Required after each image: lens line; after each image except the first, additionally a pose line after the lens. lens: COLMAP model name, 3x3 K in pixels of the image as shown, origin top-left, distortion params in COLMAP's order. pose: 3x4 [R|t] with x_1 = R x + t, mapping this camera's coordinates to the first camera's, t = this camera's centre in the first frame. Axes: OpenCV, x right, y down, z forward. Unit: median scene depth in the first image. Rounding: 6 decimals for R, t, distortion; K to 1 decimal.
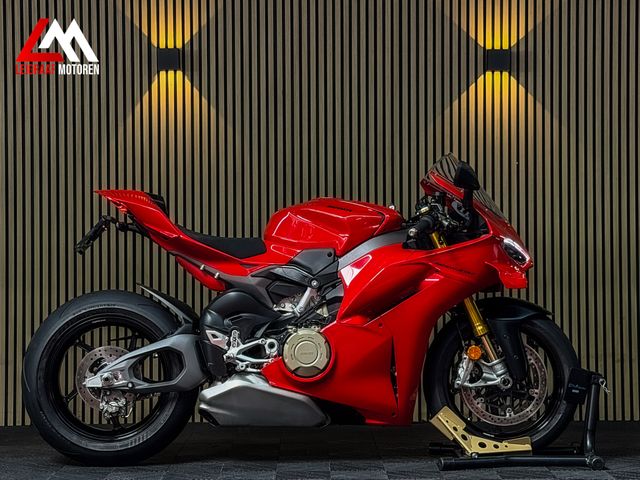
lens RADIAL K [[1452.4, 0, 316.0], [0, 1452.4, 234.5], [0, 0, 1]] dist [0.140878, 0.000000]
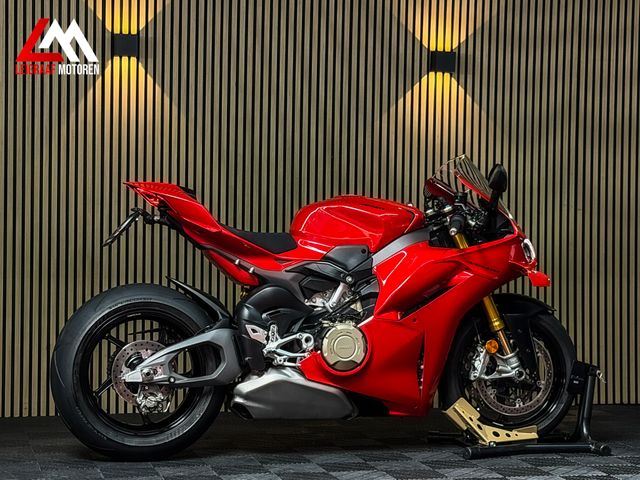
lens RADIAL K [[1452.4, 0, 316.4], [0, 1452.4, 236.8], [0, 0, 1]] dist [0.140878, 0.000000]
pose [[0.970496, 0.016415, 0.240559, -0.266465], [-0.021014, 0.999642, 0.016562, -0.012490], [-0.240201, -0.021128, 0.970493, 0.013398]]
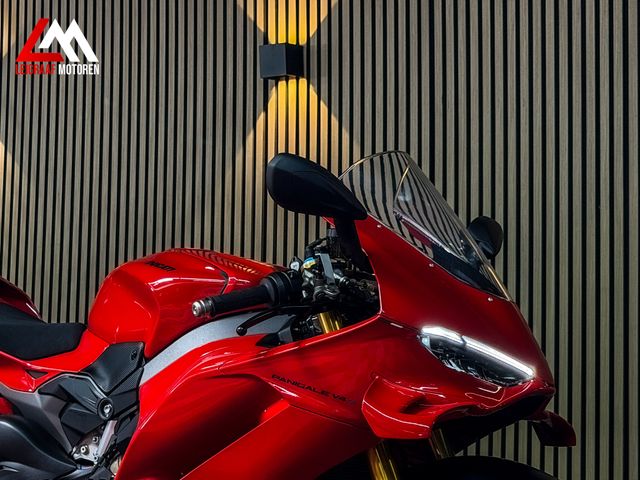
lens RADIAL K [[1452.4, 0, 317.8], [0, 1452.4, 239.8], [0, 0, 1]] dist [0.140878, 0.000000]
pose [[0.828835, -0.025520, -0.558911, 0.350704], [-0.018128, 0.997210, -0.072416, 0.009225], [0.559199, 0.070153, 0.826060, 0.597919]]
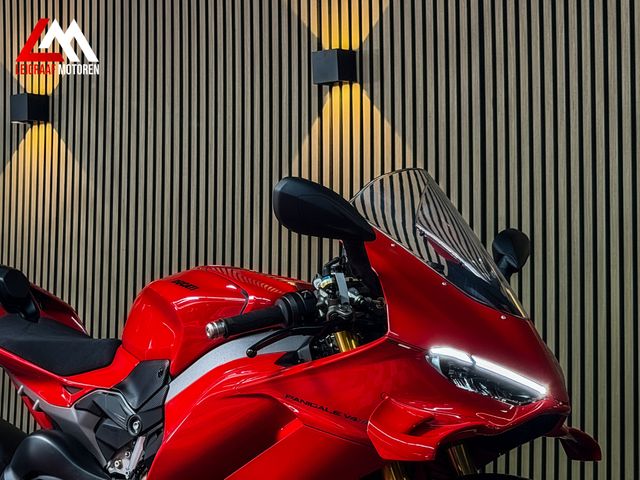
lens RADIAL K [[1452.4, 0, 316.6], [0, 1452.4, 237.3], [0, 0, 1]] dist [0.140878, 0.000000]
pose [[0.782746, -0.032095, -0.621513, 0.379452], [-0.008428, 0.998031, -0.062154, -0.002714], [0.622284, 0.053889, 0.780935, 0.612508]]
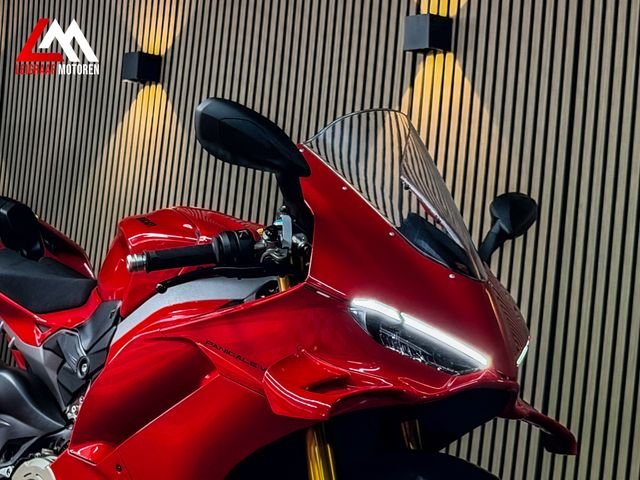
lens RADIAL K [[1452.4, 0, 316.9], [0, 1452.4, 243.0], [0, 0, 1]] dist [0.140878, 0.000000]
pose [[0.670289, 0.023108, -0.741741, 0.416144], [-0.100771, 0.993091, -0.060125, 0.012804], [0.735227, 0.115047, 0.667986, 0.710436]]
